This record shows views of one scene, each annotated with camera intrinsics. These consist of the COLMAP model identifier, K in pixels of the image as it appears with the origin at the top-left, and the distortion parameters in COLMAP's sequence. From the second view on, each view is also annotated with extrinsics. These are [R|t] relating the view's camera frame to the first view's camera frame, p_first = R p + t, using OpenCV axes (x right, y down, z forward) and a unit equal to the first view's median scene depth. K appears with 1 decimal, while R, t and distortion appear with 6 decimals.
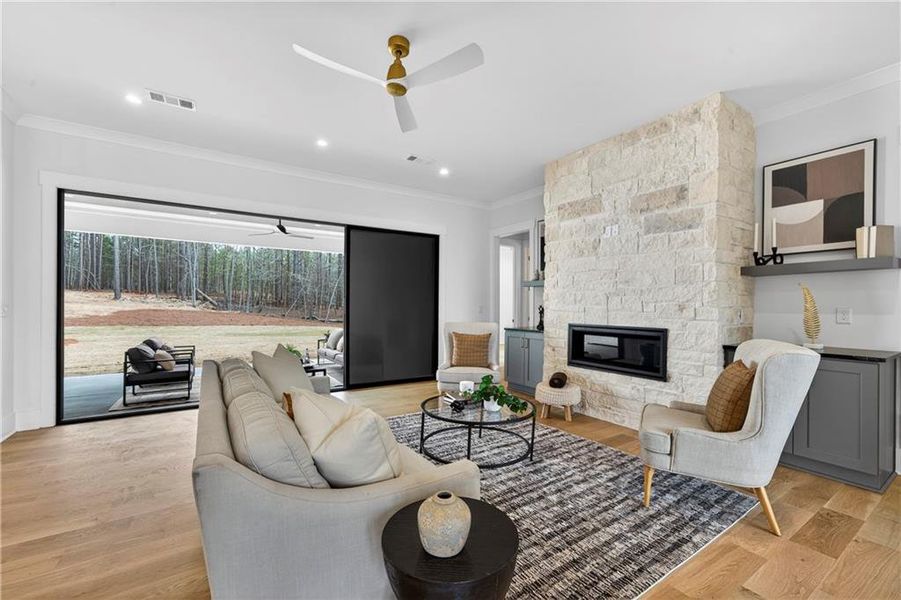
lens RADIAL K [[375.3, 0, 451.9], [0, 375.3, 303.6], [0, 0, 1]] dist [-0.000966, 0.003422]
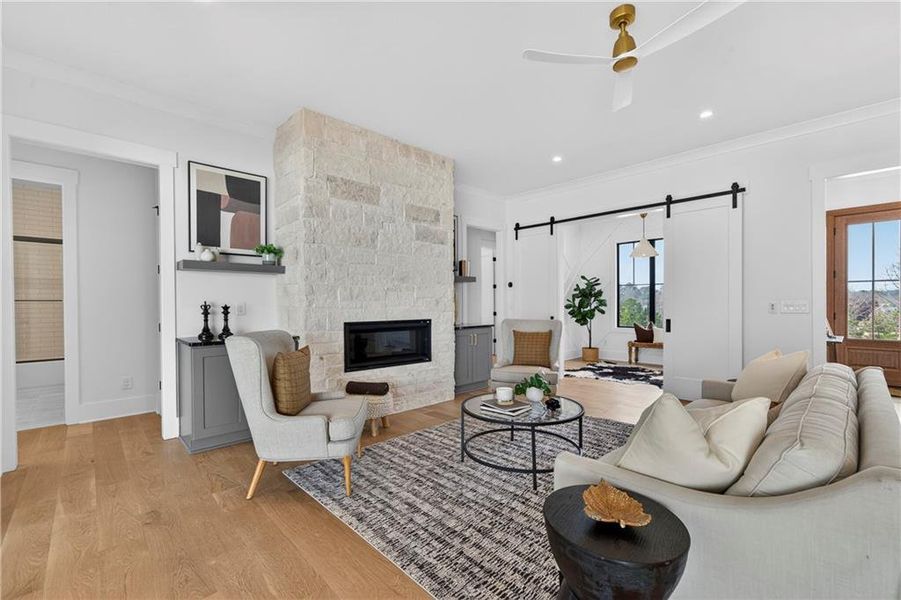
lens RADIAL K [[391.6, 0, 449.8], [0, 391.6, 303.6], [0, 0, 1]] dist [-0.009242, 0.004932]
pose [[-0.177872, -0.008730, 0.984015, -0.756956], [0.001110, 0.999958, 0.009072, 0.003397], [-0.984053, 0.002706, -0.177854, 1.179395]]
